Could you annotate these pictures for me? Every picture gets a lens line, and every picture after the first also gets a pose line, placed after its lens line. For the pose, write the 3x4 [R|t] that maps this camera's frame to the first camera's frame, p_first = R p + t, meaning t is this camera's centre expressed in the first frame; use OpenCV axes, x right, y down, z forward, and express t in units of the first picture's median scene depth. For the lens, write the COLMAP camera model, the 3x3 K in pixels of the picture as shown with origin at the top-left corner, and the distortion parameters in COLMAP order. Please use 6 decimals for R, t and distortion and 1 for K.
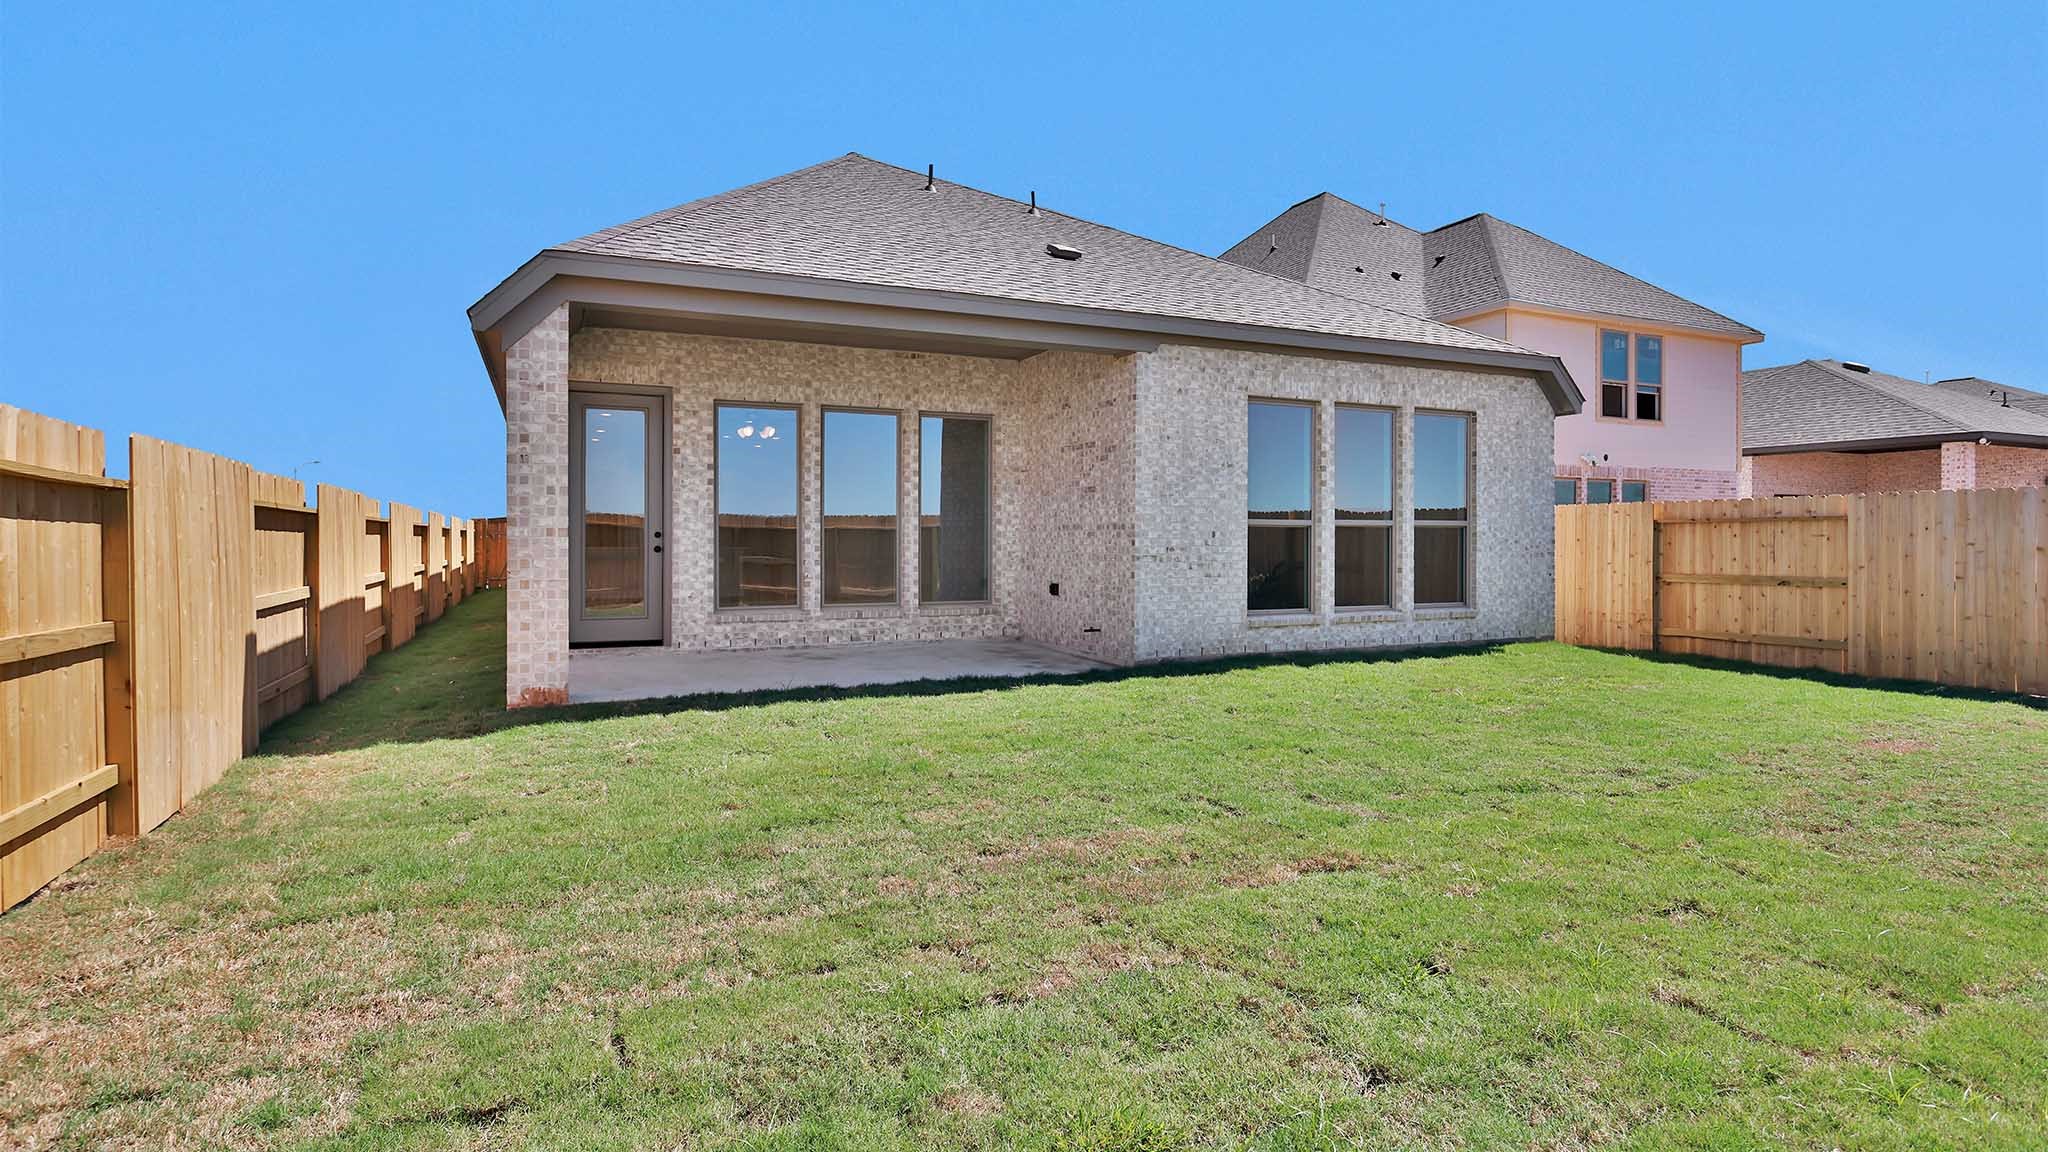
lens RADIAL K [[1052.2, 0, 1022.0], [0, 1052.2, 544.3], [0, 0, 1]] dist [-0.025711, 0.000208]
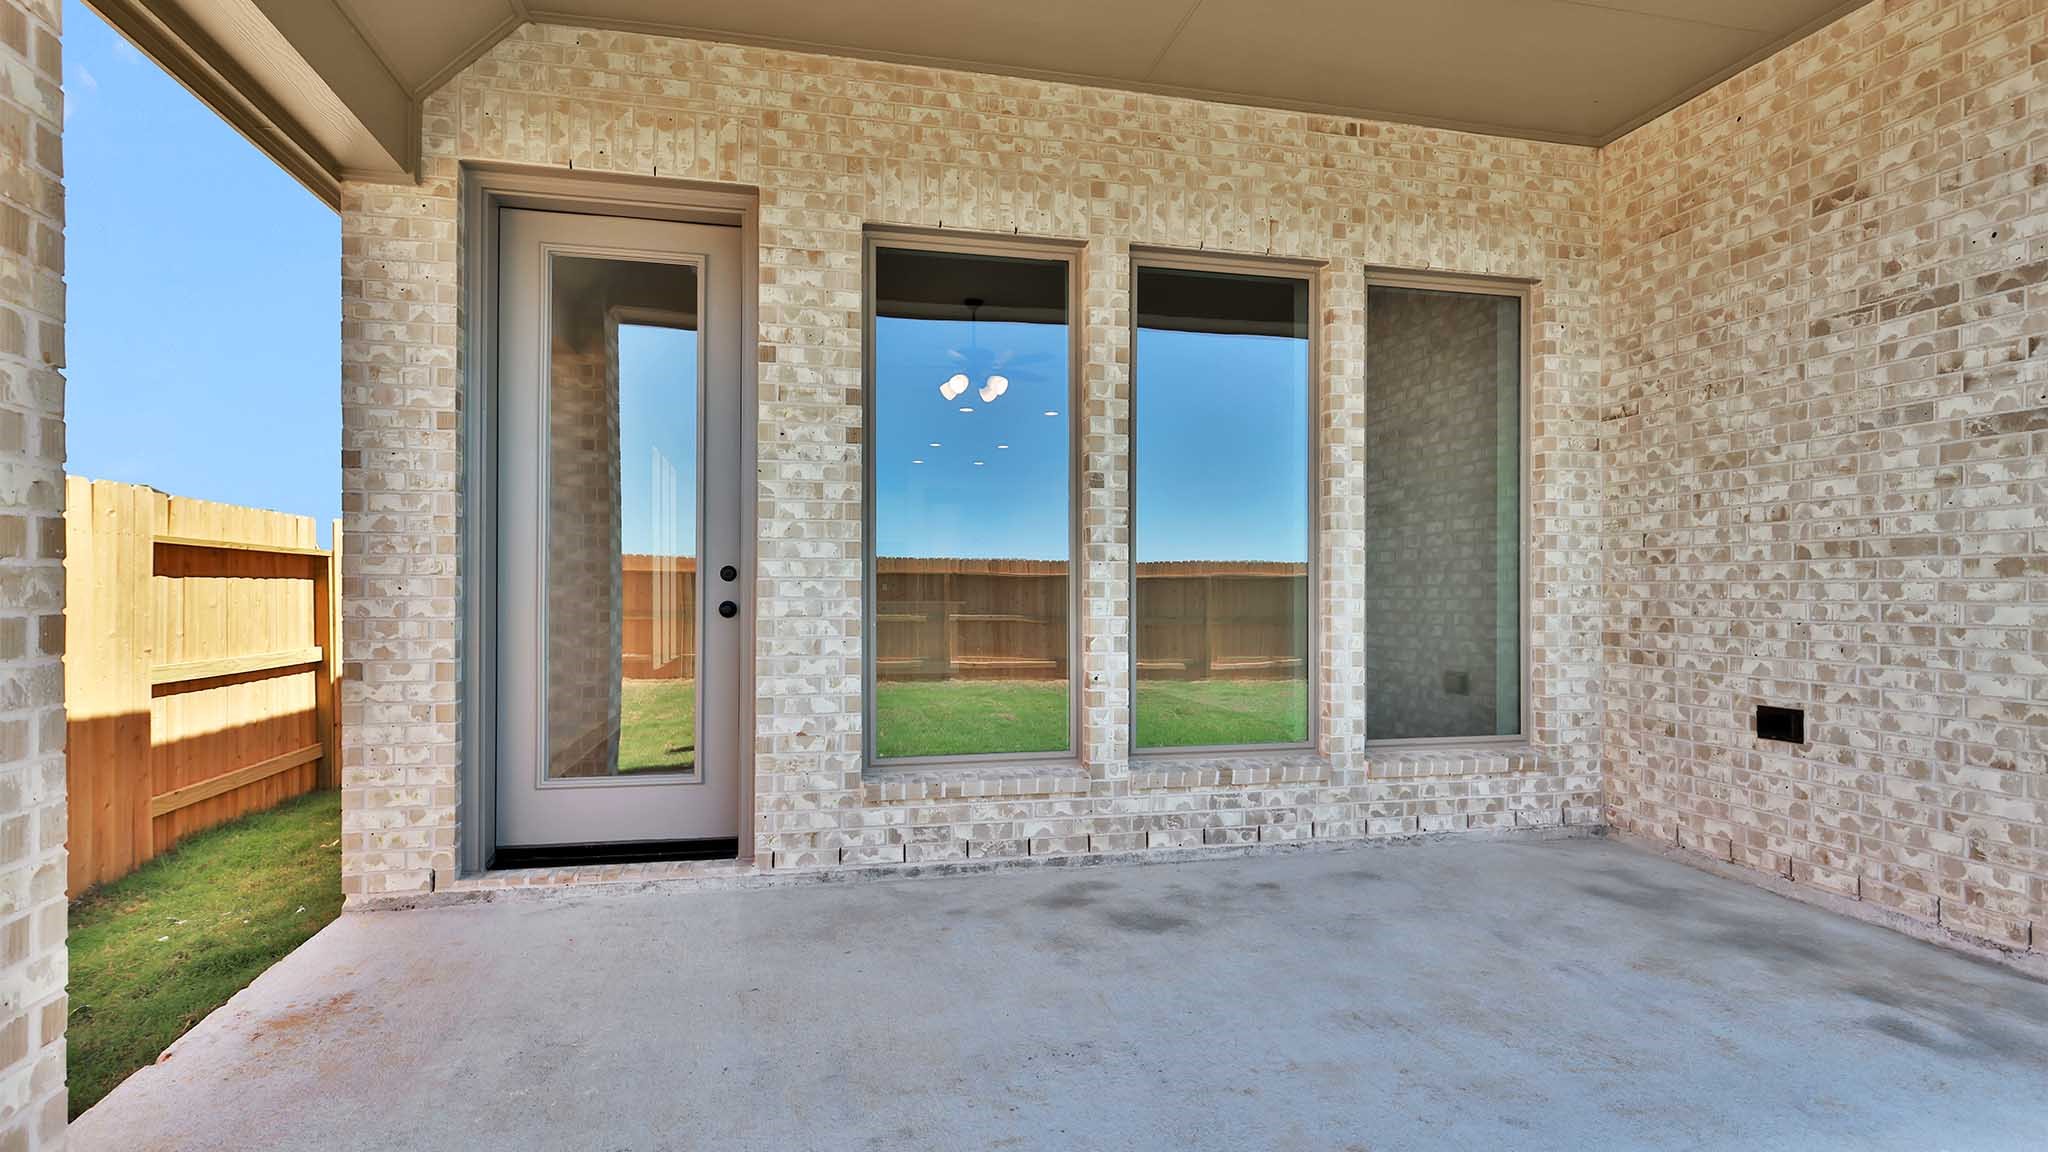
lens RADIAL K [[1052.2, 0, 1024.7], [0, 1052.2, 590.1], [0, 0, 1]] dist [-0.025711, 0.000208]
pose [[0.979463, -0.000359, -0.201622, -0.154558], [-0.000916, 0.999980, -0.006231, -0.000367], [0.201620, 0.006288, 0.979444, 0.622778]]
